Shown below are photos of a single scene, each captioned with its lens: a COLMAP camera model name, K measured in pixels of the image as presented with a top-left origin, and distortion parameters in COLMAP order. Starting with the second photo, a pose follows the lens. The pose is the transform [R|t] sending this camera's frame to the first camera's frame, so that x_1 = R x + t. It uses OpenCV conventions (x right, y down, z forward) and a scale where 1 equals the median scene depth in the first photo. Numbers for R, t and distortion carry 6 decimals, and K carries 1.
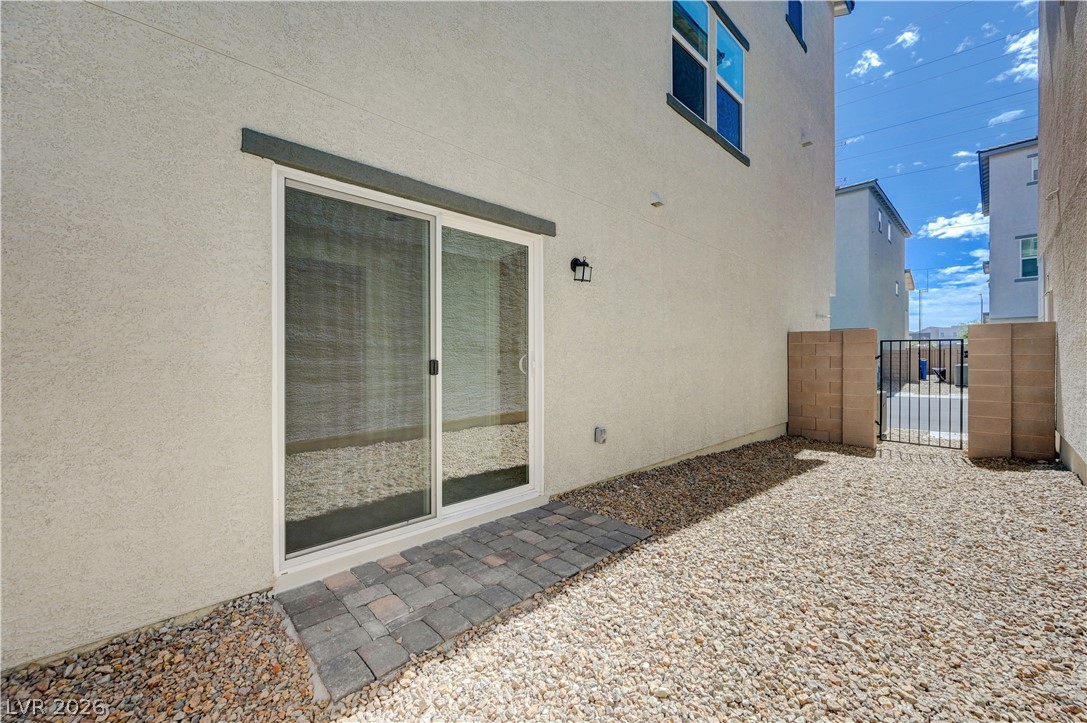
lens RADIAL K [[432.5, 0, 548.8], [0, 432.5, 364.3], [0, 0, 1]] dist [0.002313, -0.000103]
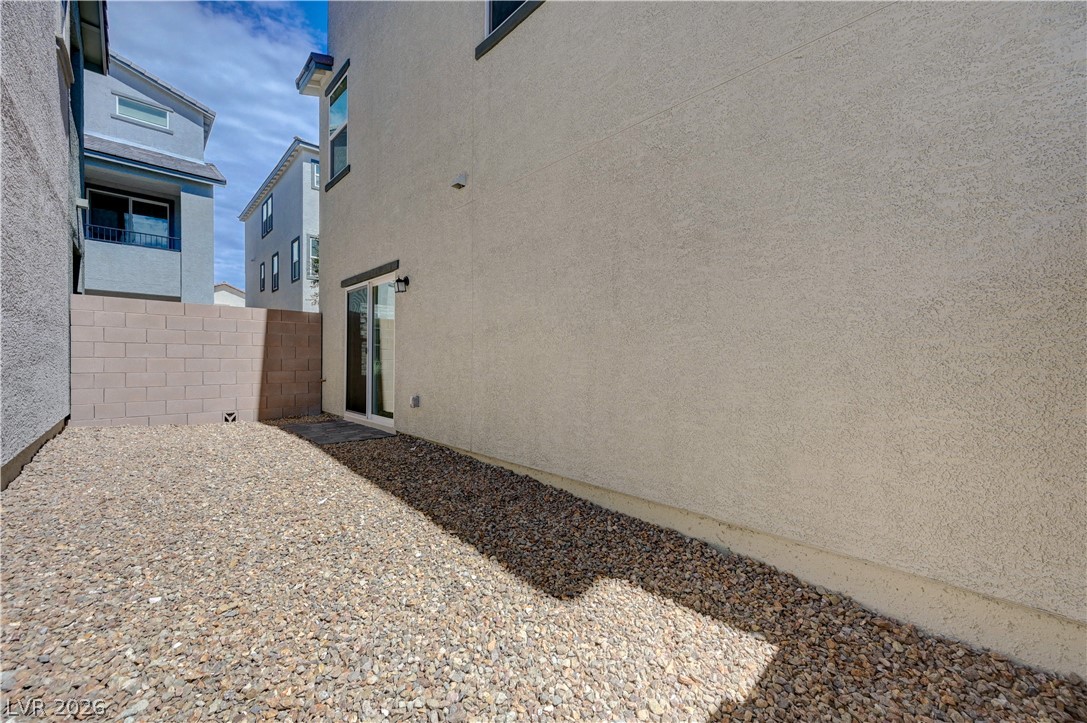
lens RADIAL K [[432.5, 0, 544.4], [0, 432.5, 363.1], [0, 0, 1]] dist [0.002313, -0.000103]
pose [[-0.023361, 0.011101, -0.999665, 1.261895], [-0.013317, 0.999846, 0.011414, 0.020957], [0.999638, 0.013579, -0.023210, 1.246054]]
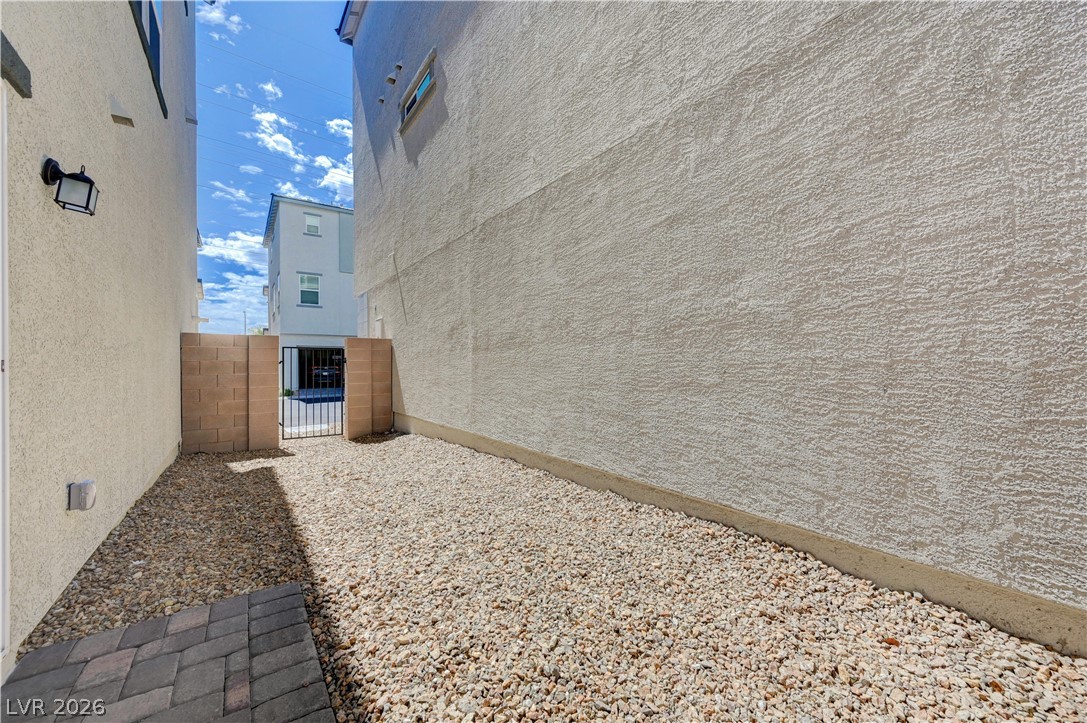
lens RADIAL K [[432.5, 0, 546.4], [0, 432.5, 360.4], [0, 0, 1]] dist [0.002313, -0.000103]
pose [[0.144148, 0.011316, 0.989491, -0.302630], [0.020380, 0.999689, -0.014402, 0.011307], [-0.989346, 0.022242, 0.143873, 0.289818]]
